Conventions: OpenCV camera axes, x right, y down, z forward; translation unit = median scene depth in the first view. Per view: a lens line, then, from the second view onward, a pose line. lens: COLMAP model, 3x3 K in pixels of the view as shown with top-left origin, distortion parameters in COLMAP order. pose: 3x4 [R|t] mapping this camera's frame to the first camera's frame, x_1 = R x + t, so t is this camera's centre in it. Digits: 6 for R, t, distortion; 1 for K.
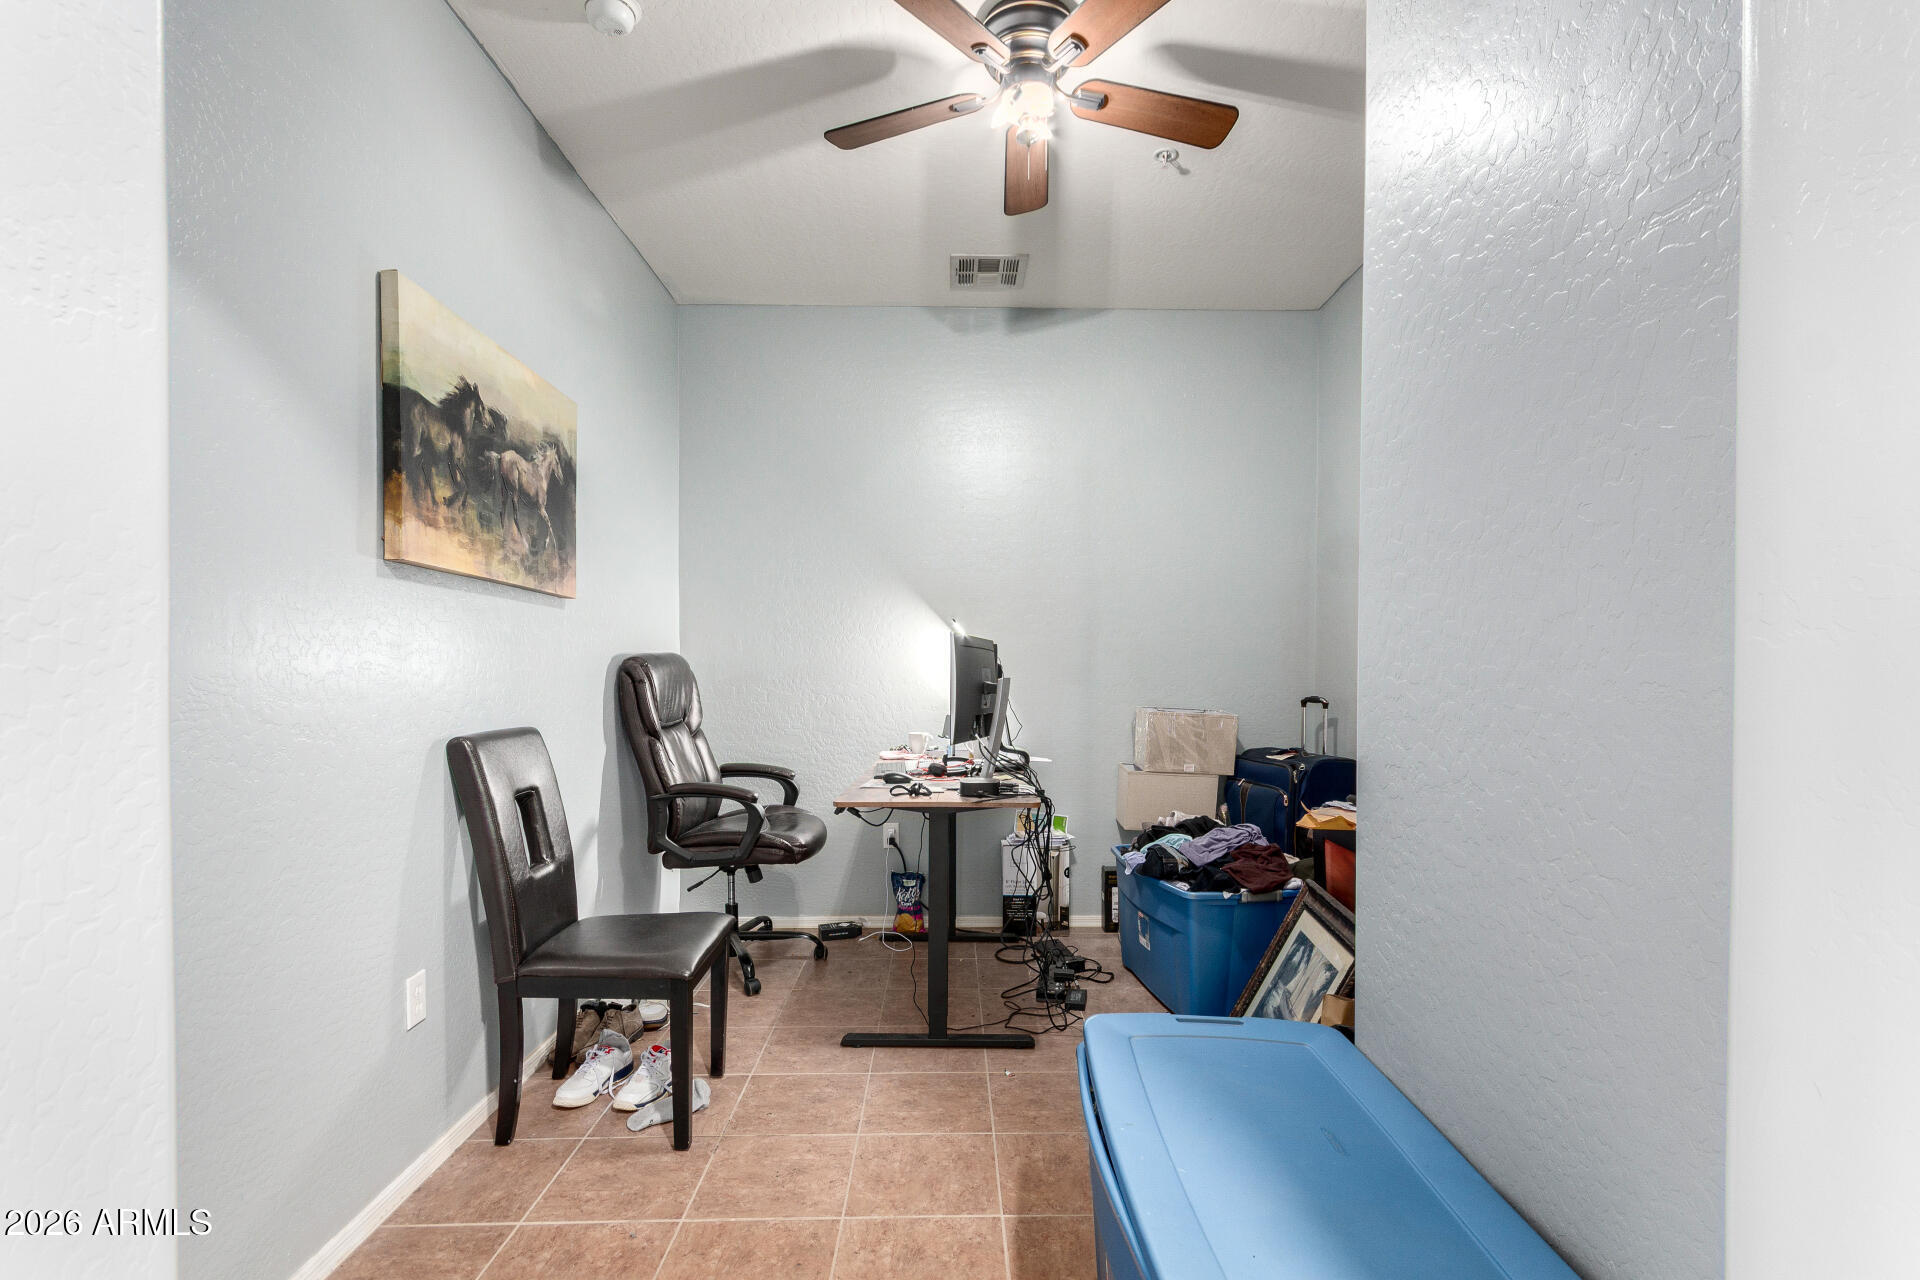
lens RADIAL K [[897.1, 0, 957.6], [0, 897.1, 648.1], [0, 0, 1]] dist [0.007641, -0.002564]
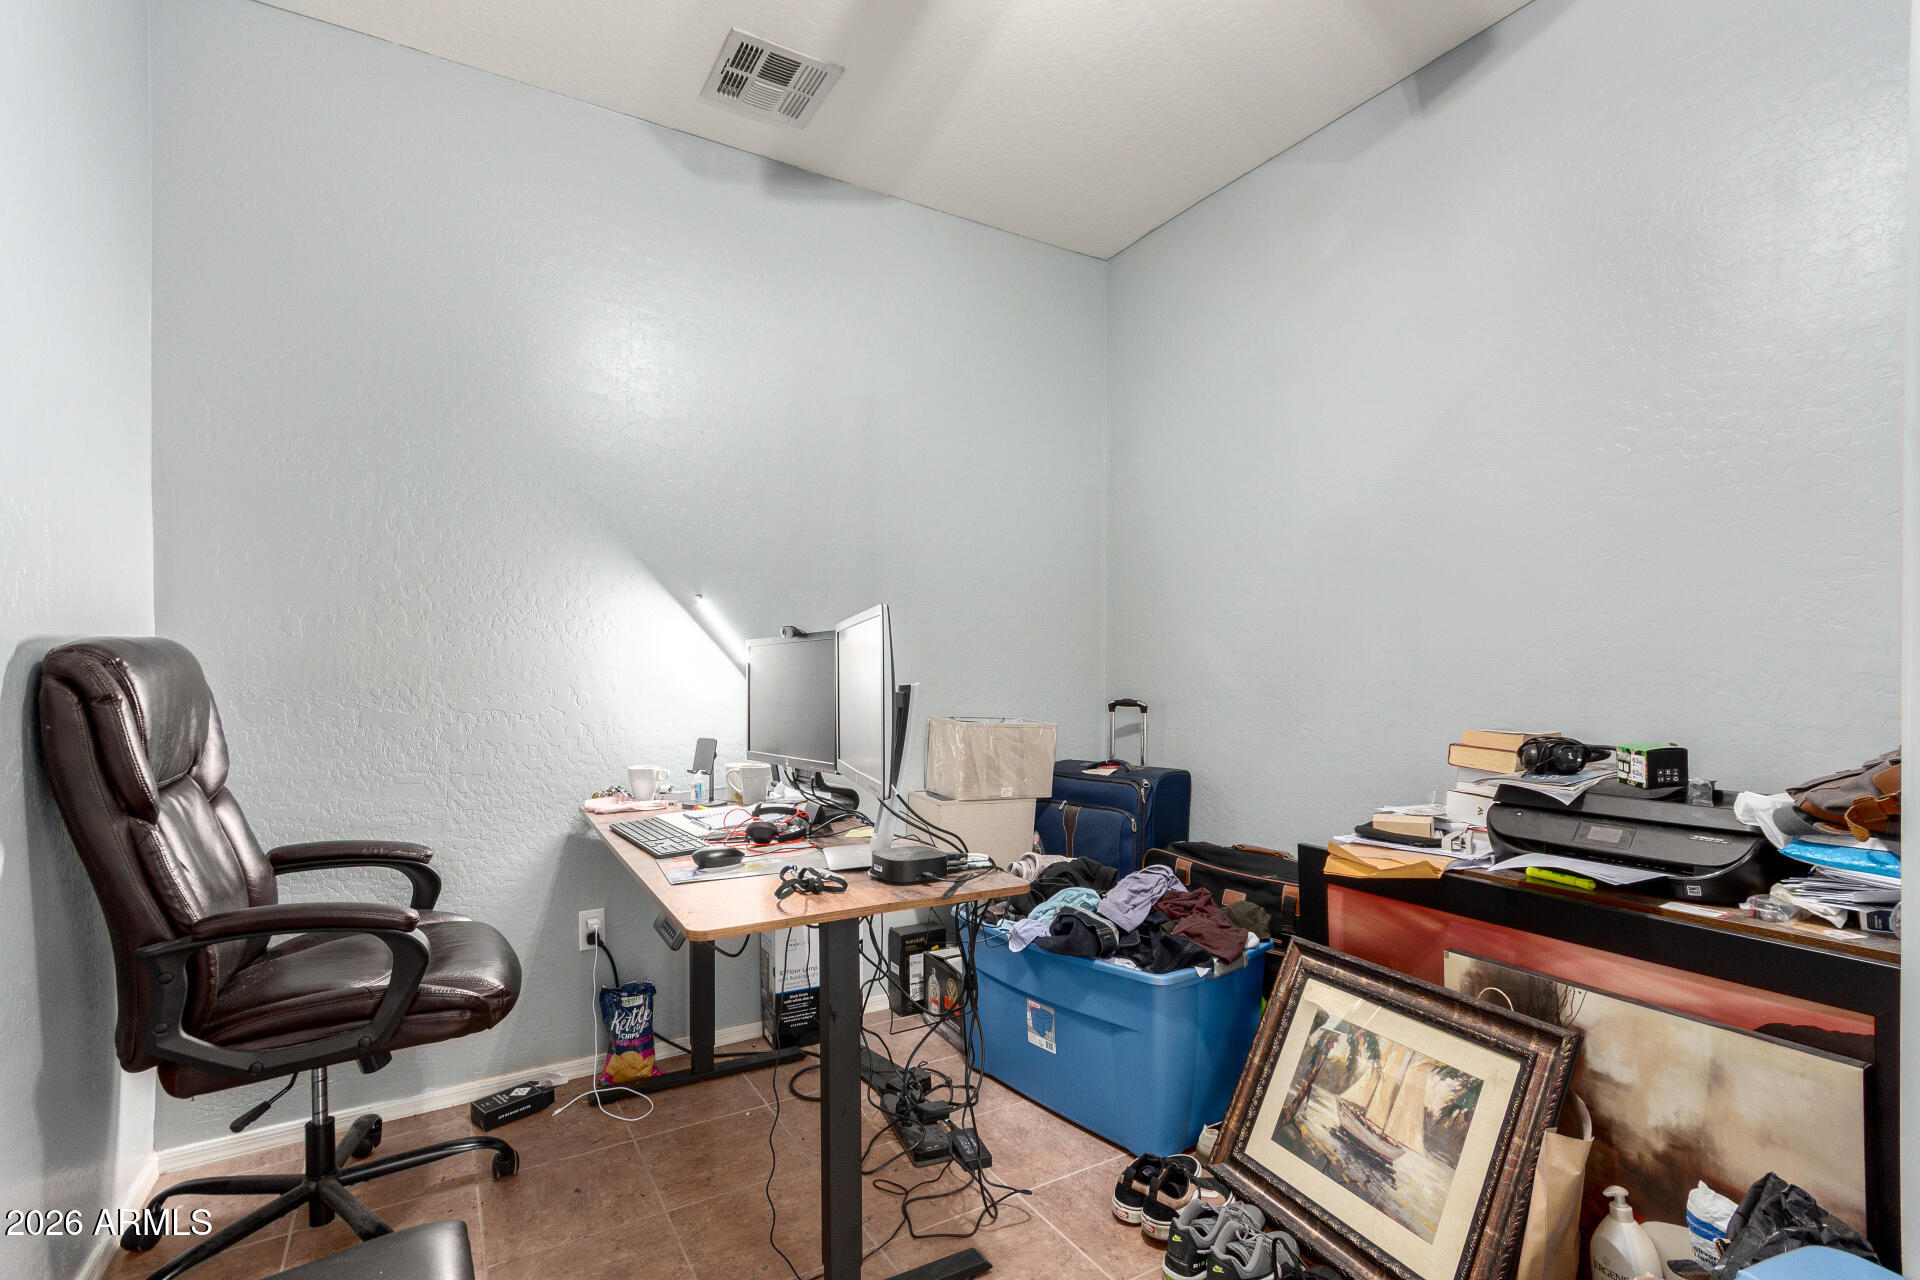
lens RADIAL K [[897.1, 0, 965.5], [0, 897.1, 653.7], [0, 0, 1]] dist [0.007641, -0.002564]
pose [[0.864199, 0.005370, 0.503122, -0.182296], [-0.008807, 0.999951, 0.004454, 0.007832], [-0.503074, -0.008280, 0.864204, 0.342932]]
